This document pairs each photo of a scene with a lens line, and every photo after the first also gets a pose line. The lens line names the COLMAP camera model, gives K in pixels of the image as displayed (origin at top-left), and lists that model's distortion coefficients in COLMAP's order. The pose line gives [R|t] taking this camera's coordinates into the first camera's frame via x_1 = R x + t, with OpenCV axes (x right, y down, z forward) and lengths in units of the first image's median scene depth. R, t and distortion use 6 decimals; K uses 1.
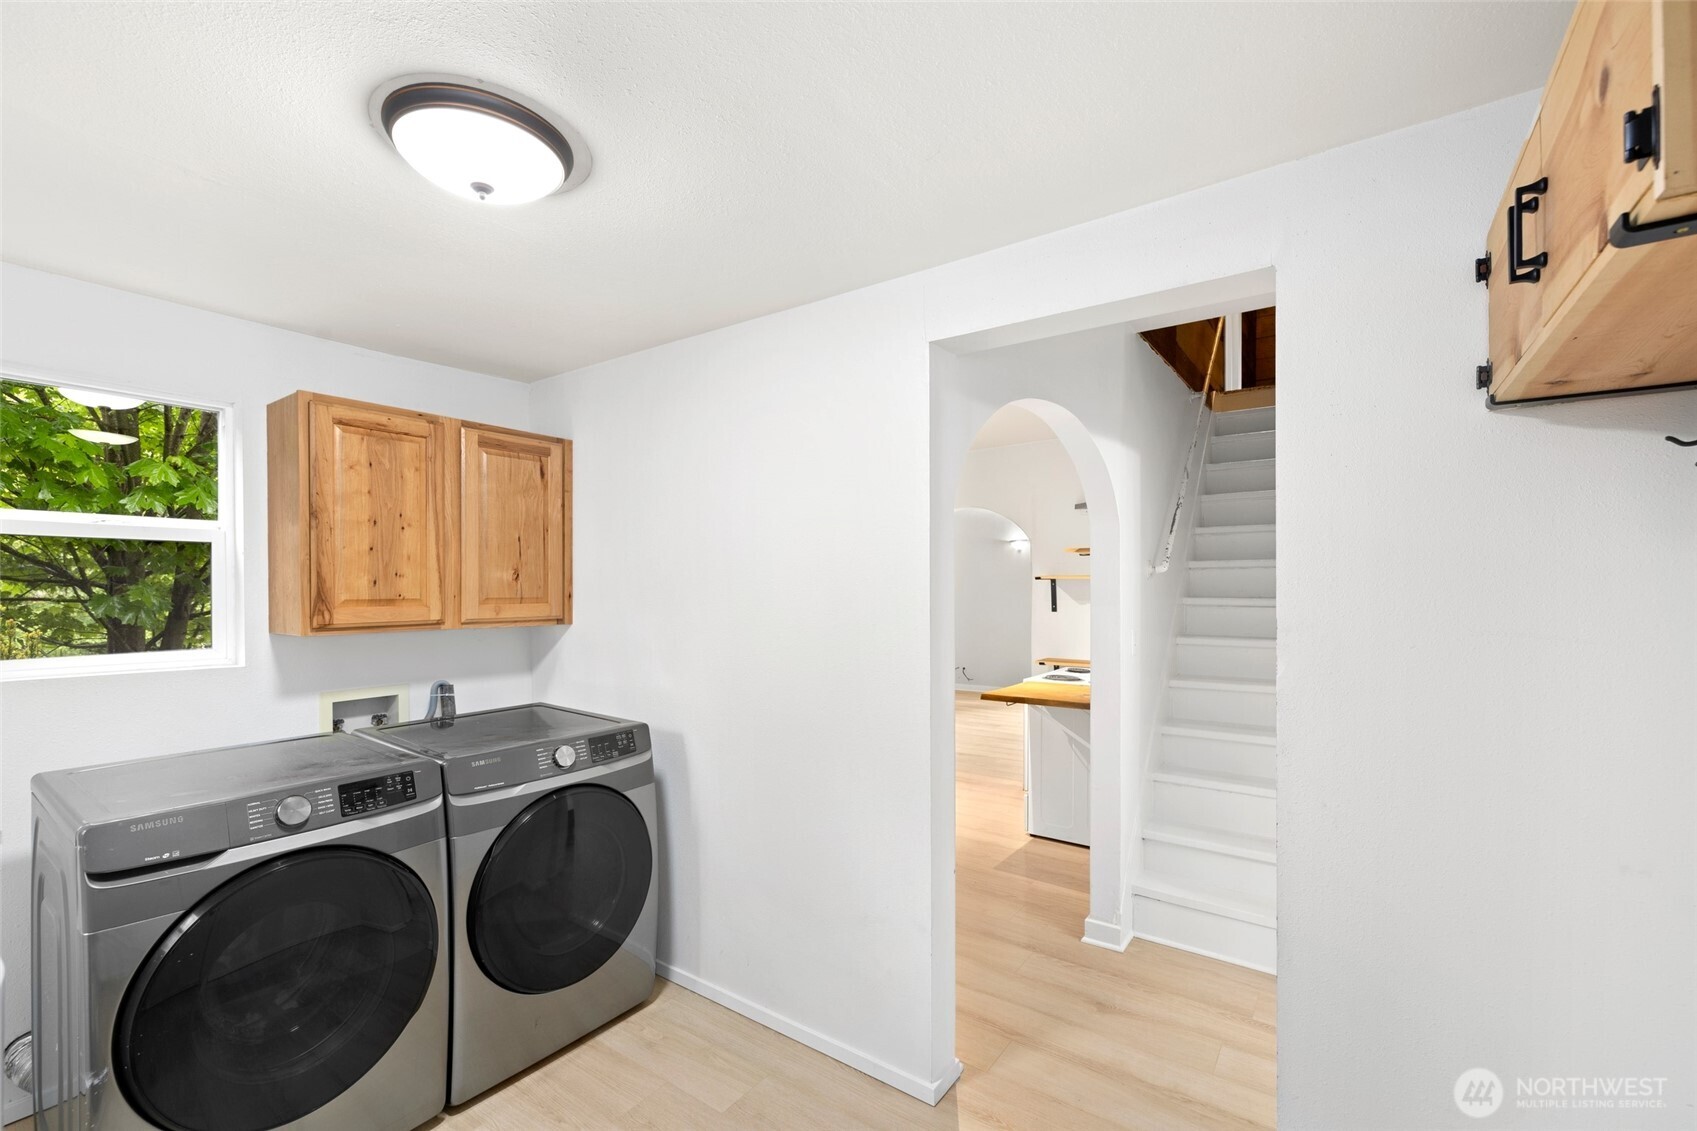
lens RADIAL K [[709.7, 0, 847.8], [0, 709.7, 587.1], [0, 0, 1]] dist [0.000103, 0.000057]
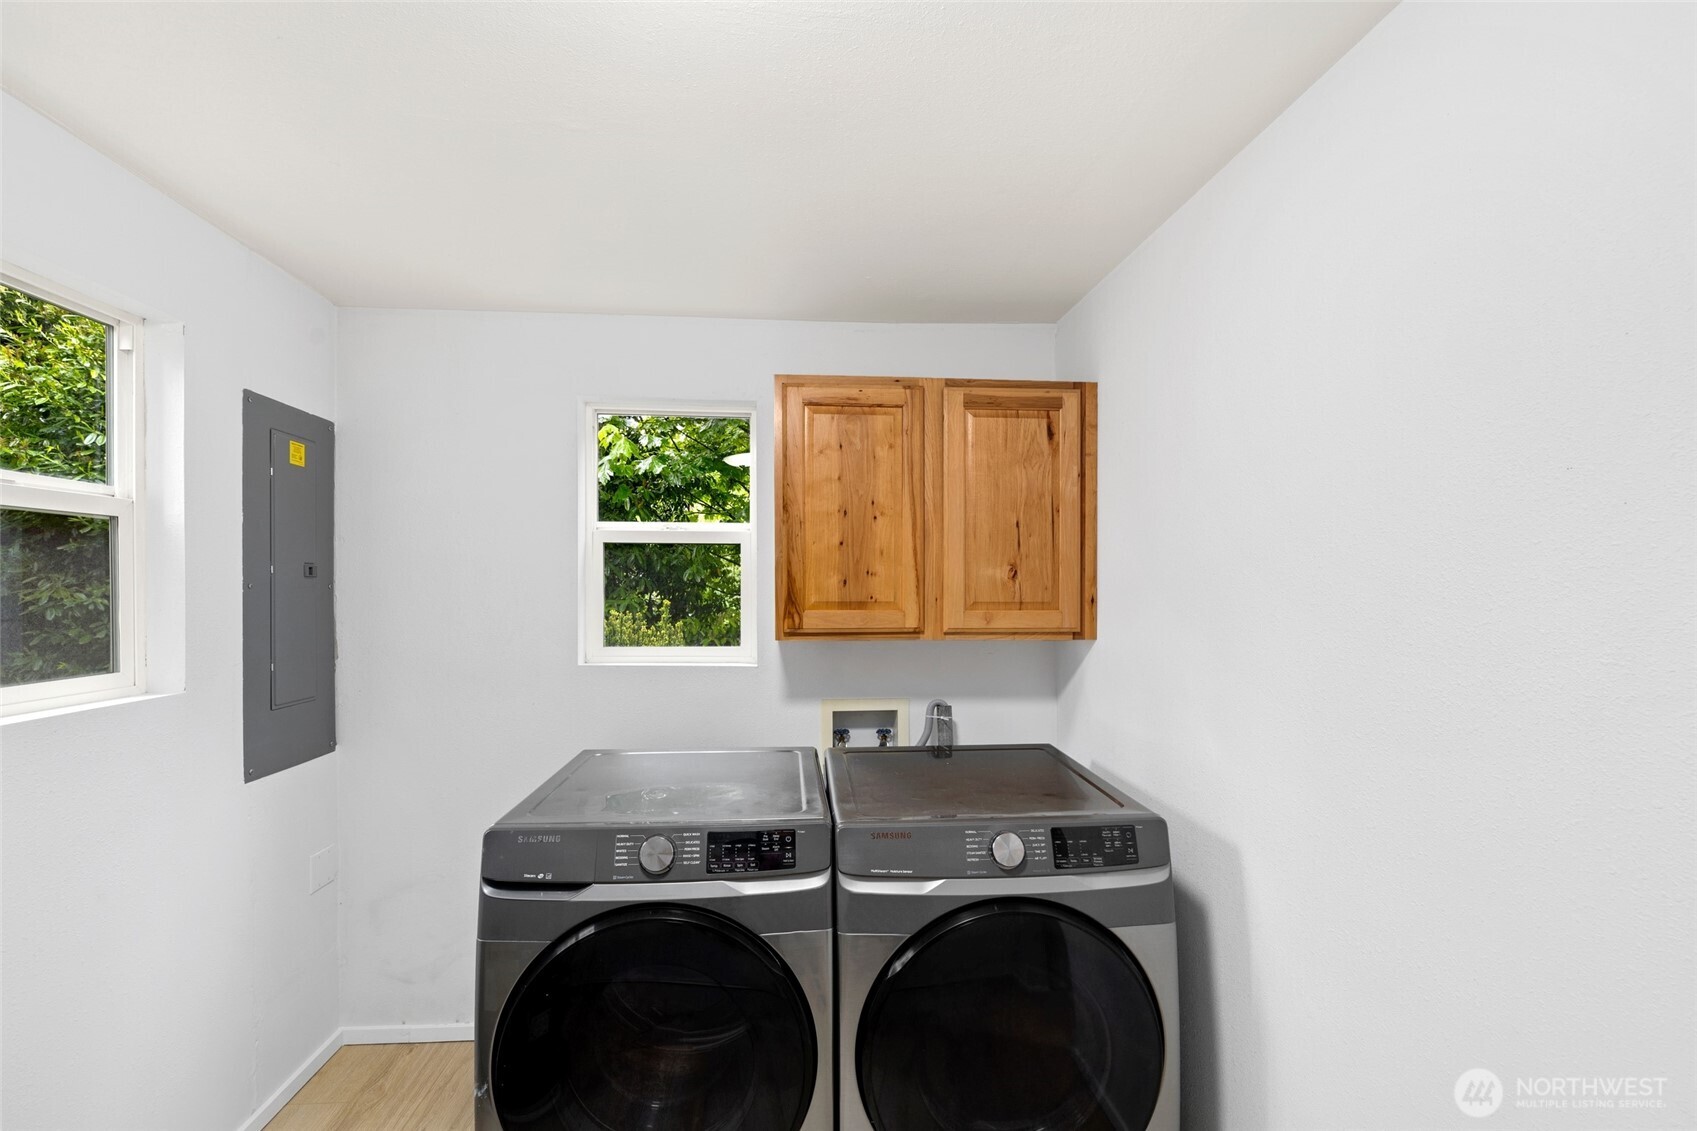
lens RADIAL K [[722.2, 0, 843.5], [0, 722.2, 588.2], [0, 0, 1]] dist [-0.001325, -0.000055]
pose [[0.638137, 0.004625, -0.769909, 0.010440], [-0.003599, 0.999989, 0.003024, -0.001597], [0.769914, 0.000841, 0.638147, 0.404424]]
